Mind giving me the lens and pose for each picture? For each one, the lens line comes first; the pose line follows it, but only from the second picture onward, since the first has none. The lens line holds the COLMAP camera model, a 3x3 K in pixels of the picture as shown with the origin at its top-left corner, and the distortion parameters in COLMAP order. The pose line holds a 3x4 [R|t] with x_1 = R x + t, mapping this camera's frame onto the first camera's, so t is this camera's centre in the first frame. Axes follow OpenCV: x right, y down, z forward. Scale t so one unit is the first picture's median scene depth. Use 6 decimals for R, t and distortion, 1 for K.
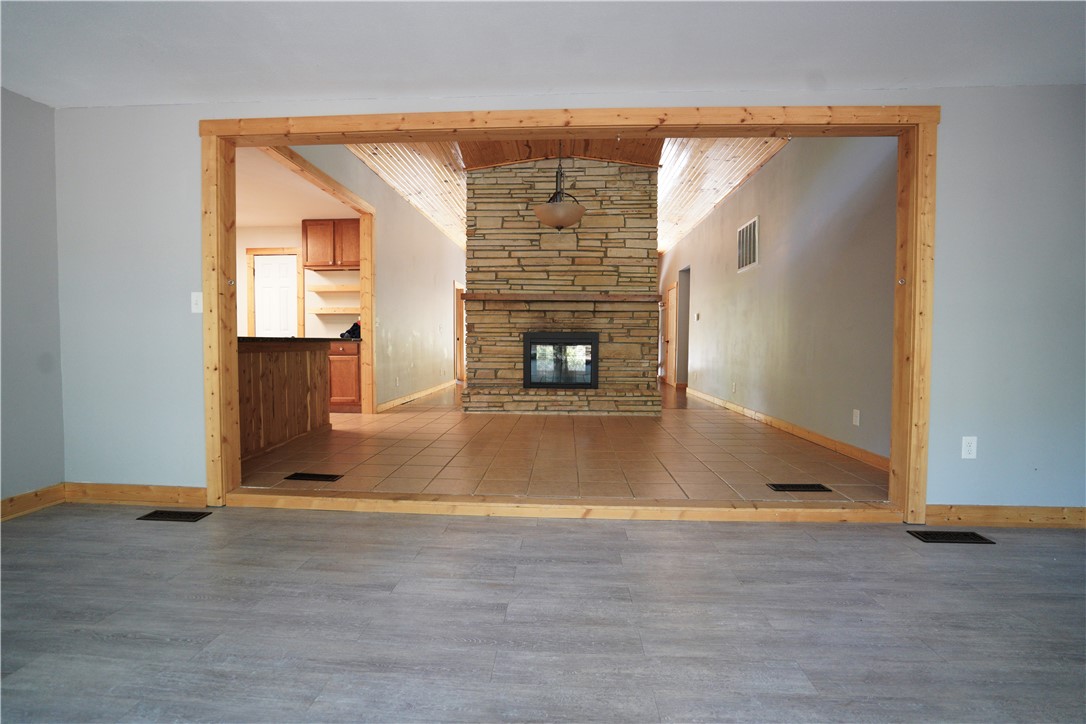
lens RADIAL K [[502.2, 0, 539.7], [0, 502.2, 359.5], [0, 0, 1]] dist [-0.045095, 0.010961]
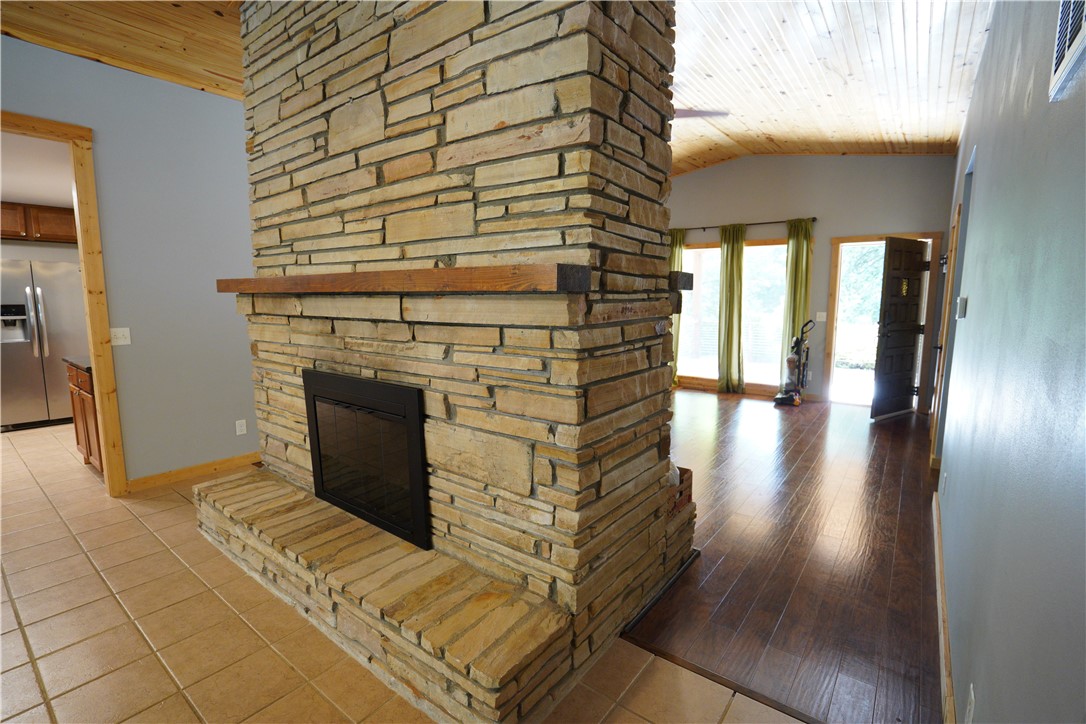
lens RADIAL K [[502.2, 0, 534.6], [0, 502.2, 360.2], [0, 0, 1]] dist [-0.045095, 0.010961]
pose [[0.818245, 0.064407, -0.571250, 0.358612], [-0.015554, 0.995821, 0.089996, -0.101118], [0.574659, -0.064753, 0.815827, 0.773979]]
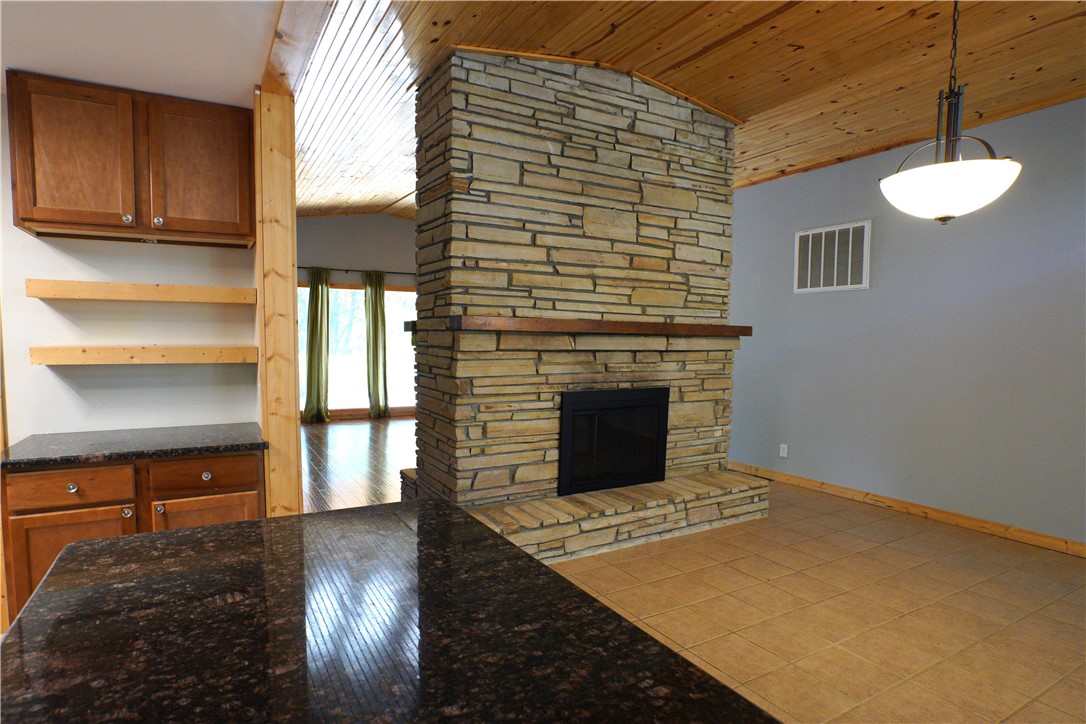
lens RADIAL K [[580.5, 0, 514.3], [0, 580.5, 375.6], [0, 0, 1]] dist [-0.035013, 0.001887]
pose [[0.847814, -0.034088, 0.529197, -0.395292], [0.014877, 0.999068, 0.040519, -0.096591], [-0.530085, -0.026480, 0.847531, 0.513626]]
